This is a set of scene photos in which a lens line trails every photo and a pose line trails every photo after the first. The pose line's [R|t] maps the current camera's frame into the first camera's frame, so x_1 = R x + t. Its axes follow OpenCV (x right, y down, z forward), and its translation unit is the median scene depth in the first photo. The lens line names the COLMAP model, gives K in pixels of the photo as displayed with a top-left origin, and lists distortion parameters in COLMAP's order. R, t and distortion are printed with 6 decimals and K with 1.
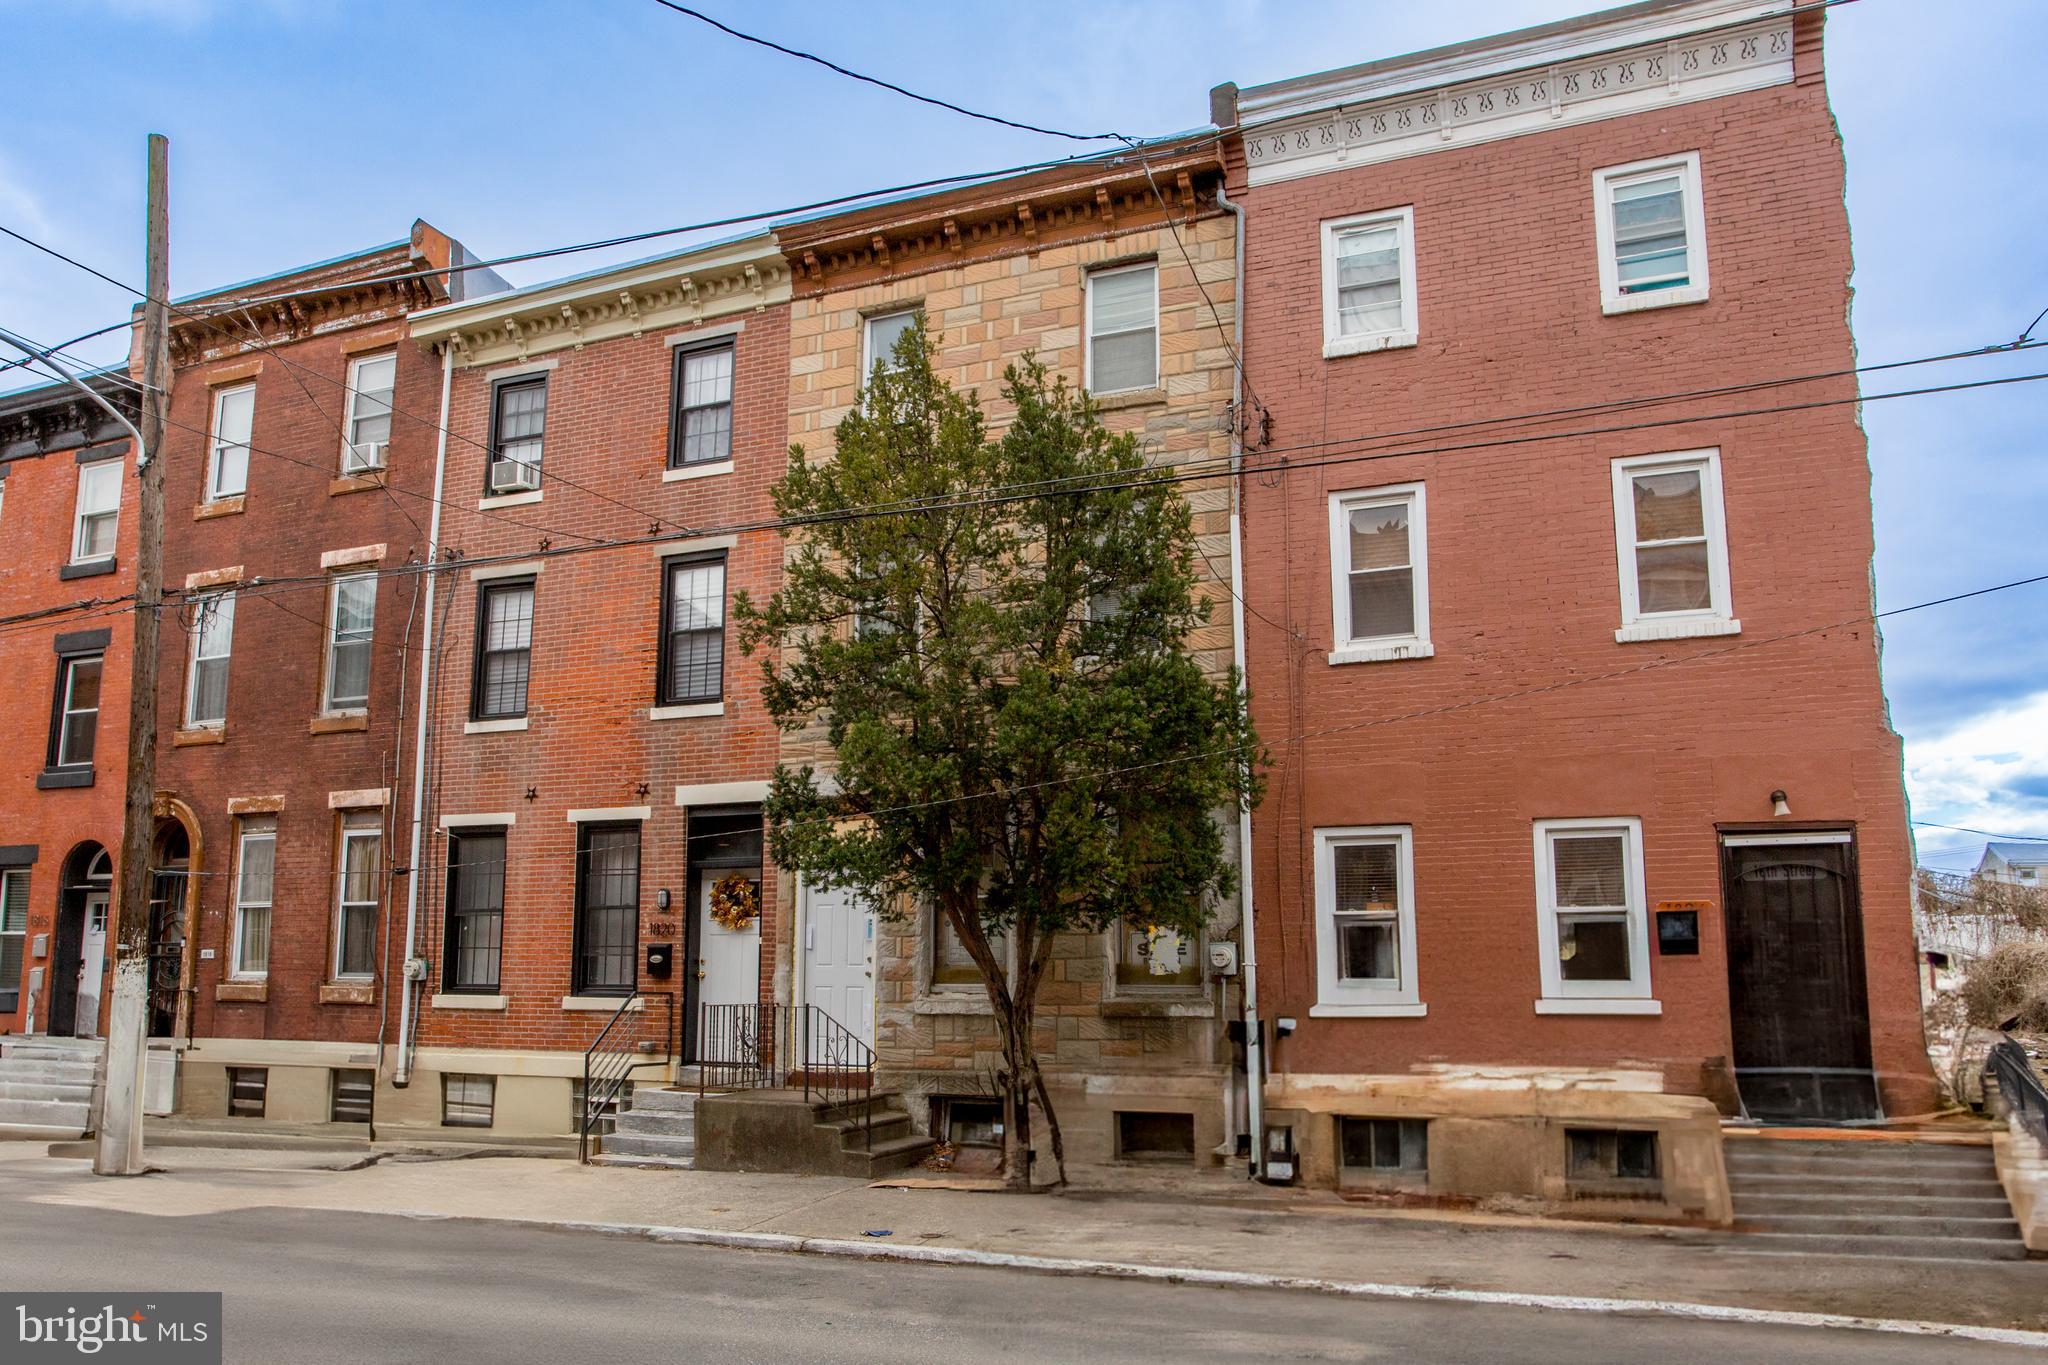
lens RADIAL K [[1473.3, 0, 1022.1], [0, 1473.3, 752.1], [0, 0, 1]] dist [-0.070207, 0.074138]
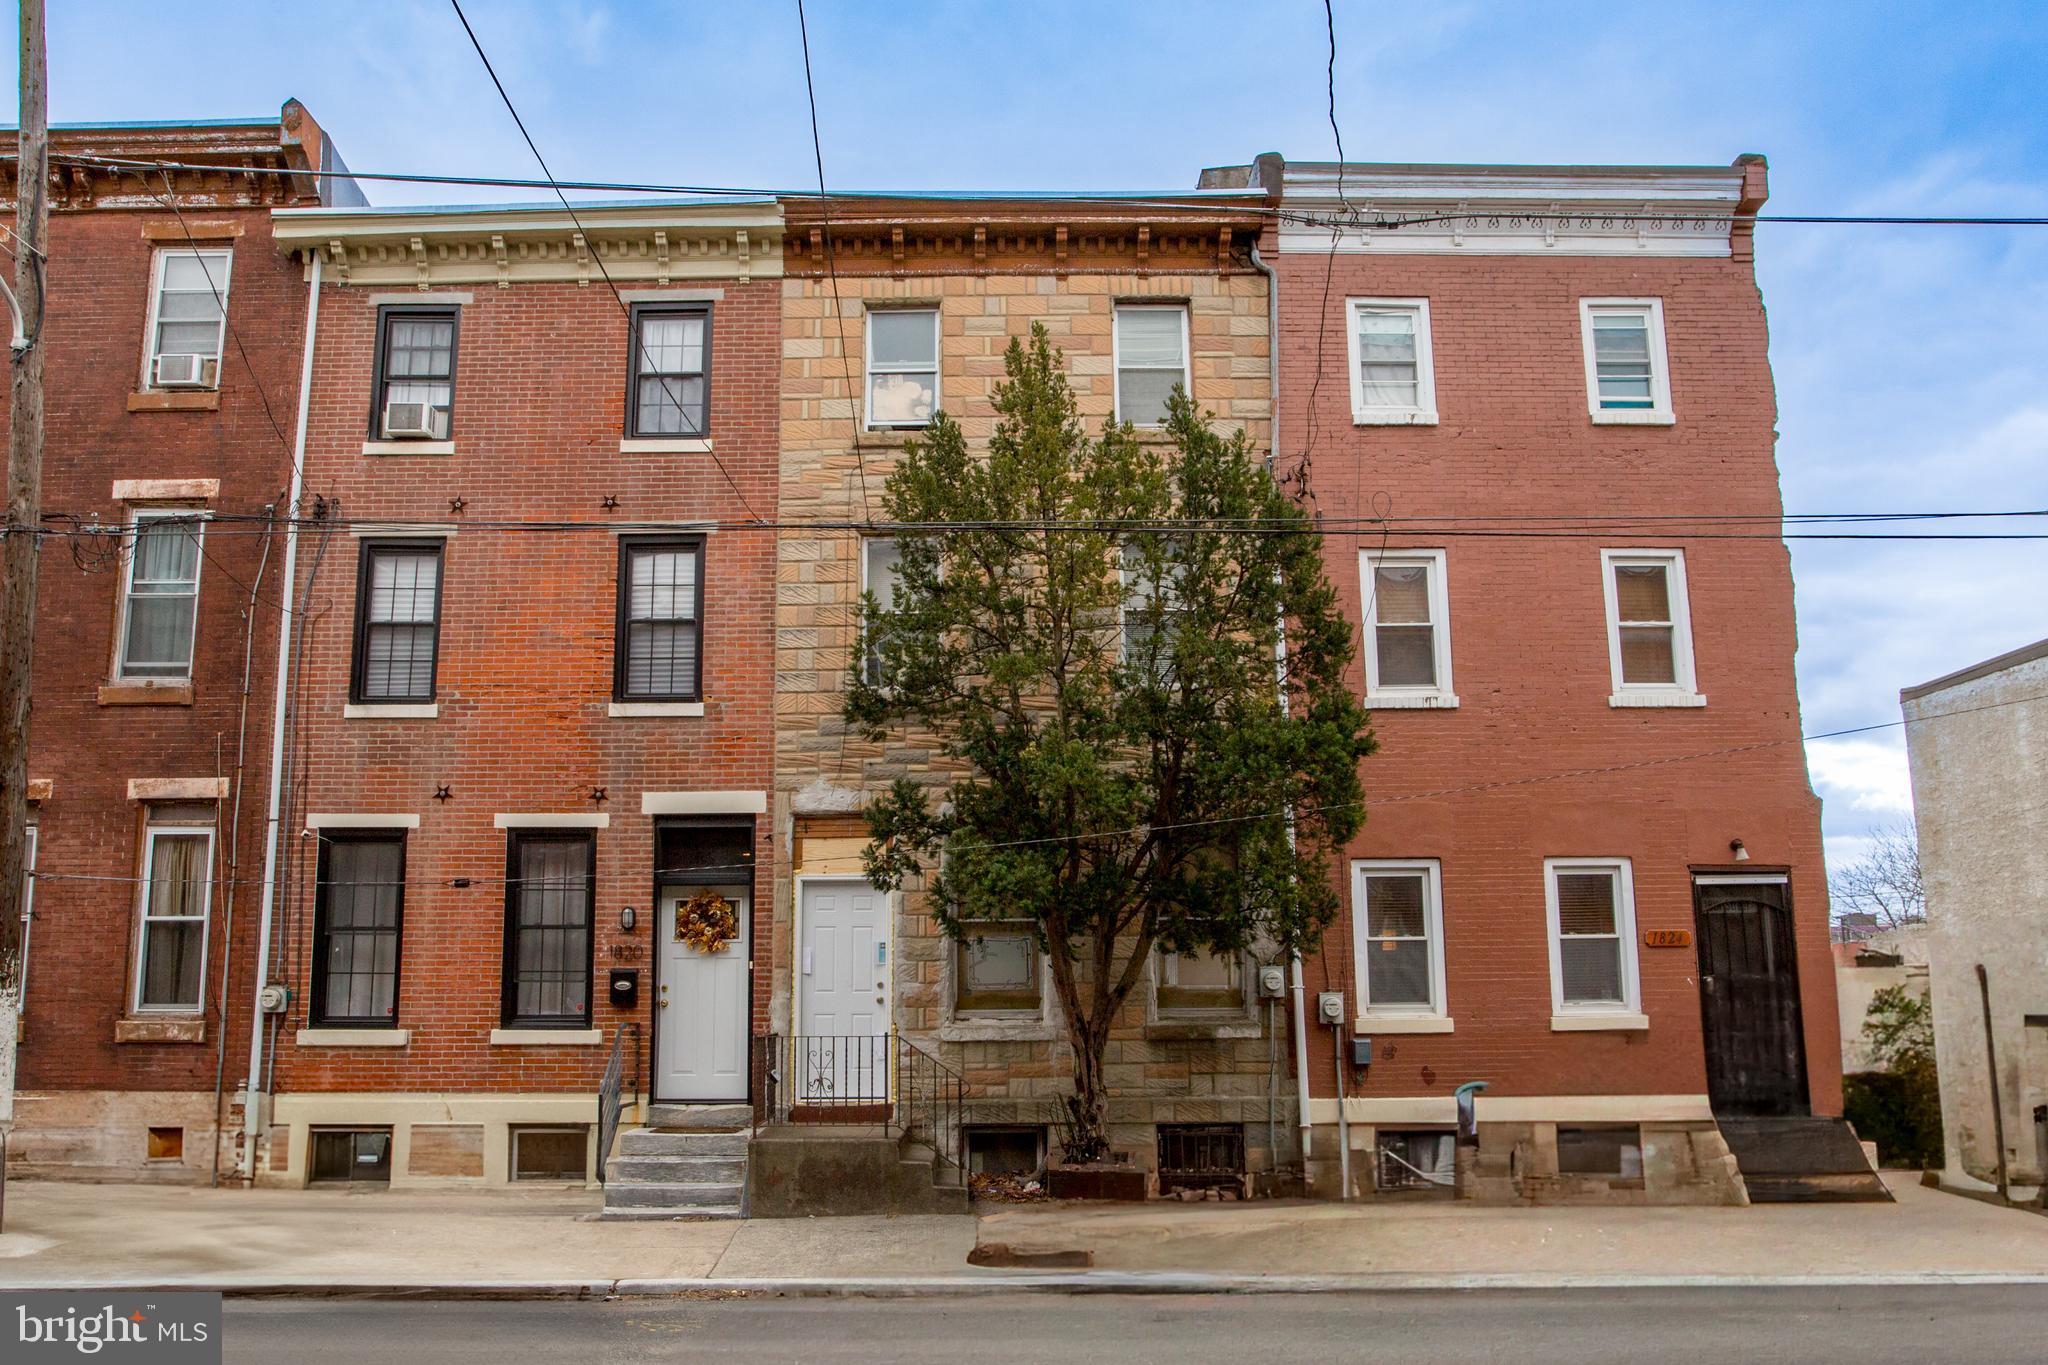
lens RADIAL K [[1504.6, 0, 998.2], [0, 1504.6, 745.0], [0, 0, 1]] dist [-0.080355, 0.070093]
pose [[0.923181, 0.055093, 0.380398, -0.403997], [-0.048500, 0.998461, -0.026905, 0.008844], [-0.381294, 0.006389, 0.924432, 0.075042]]
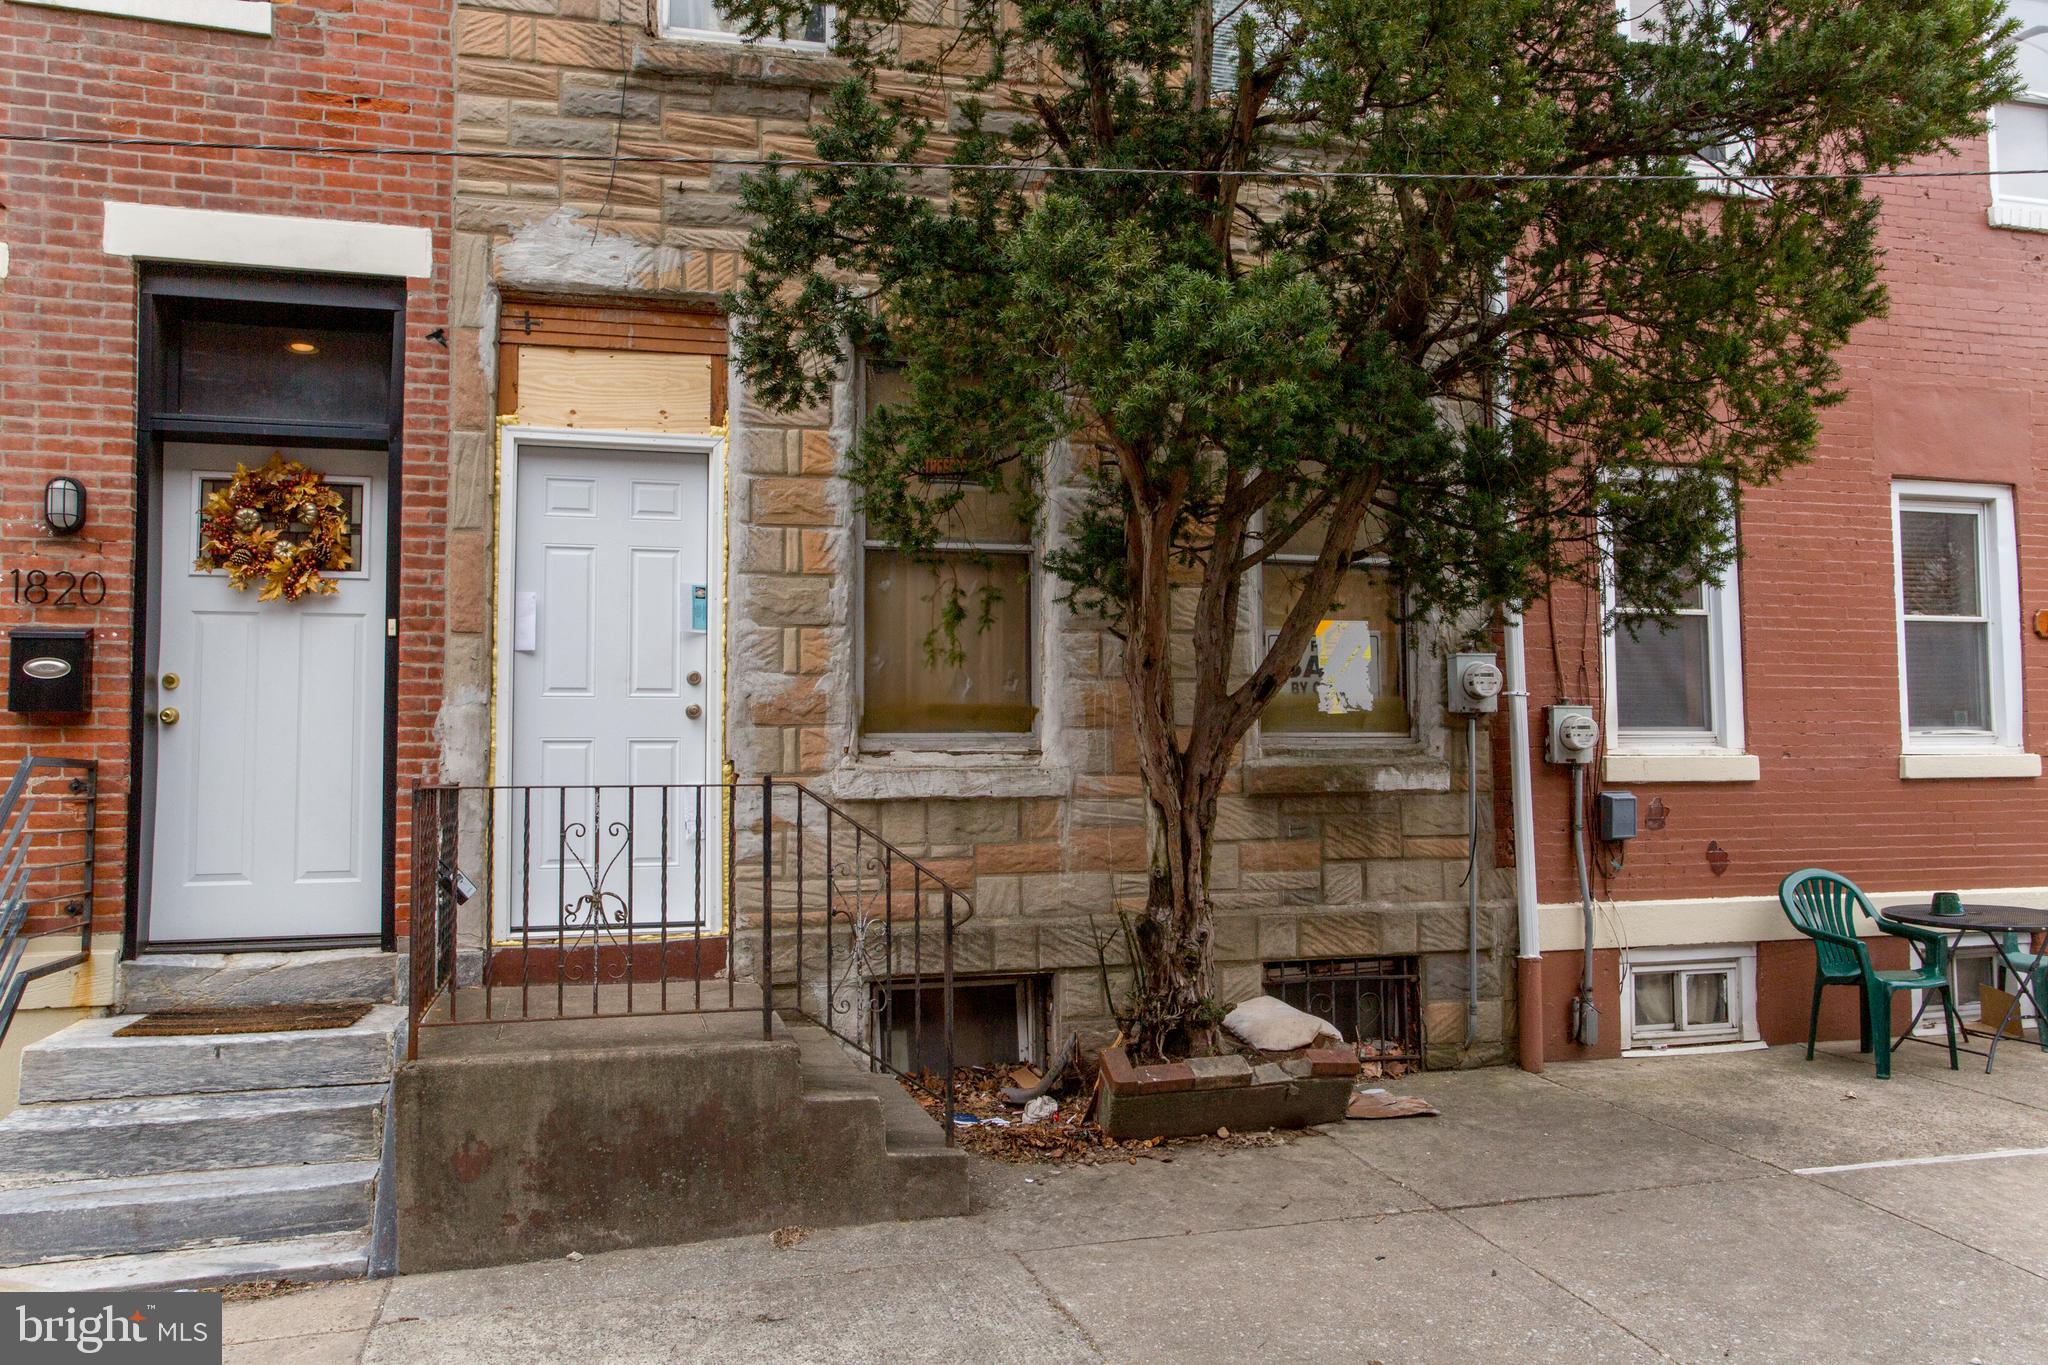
lens RADIAL K [[1475.6, 0, 1015.0], [0, 1475.6, 663.3], [0, 0, 1]] dist [-0.051885, 0.074974]
pose [[0.789984, 0.034289, 0.612168, -0.289665], [-0.082791, 0.995256, 0.051092, 0.105215], [-0.607512, -0.091044, 0.789076, 0.593908]]
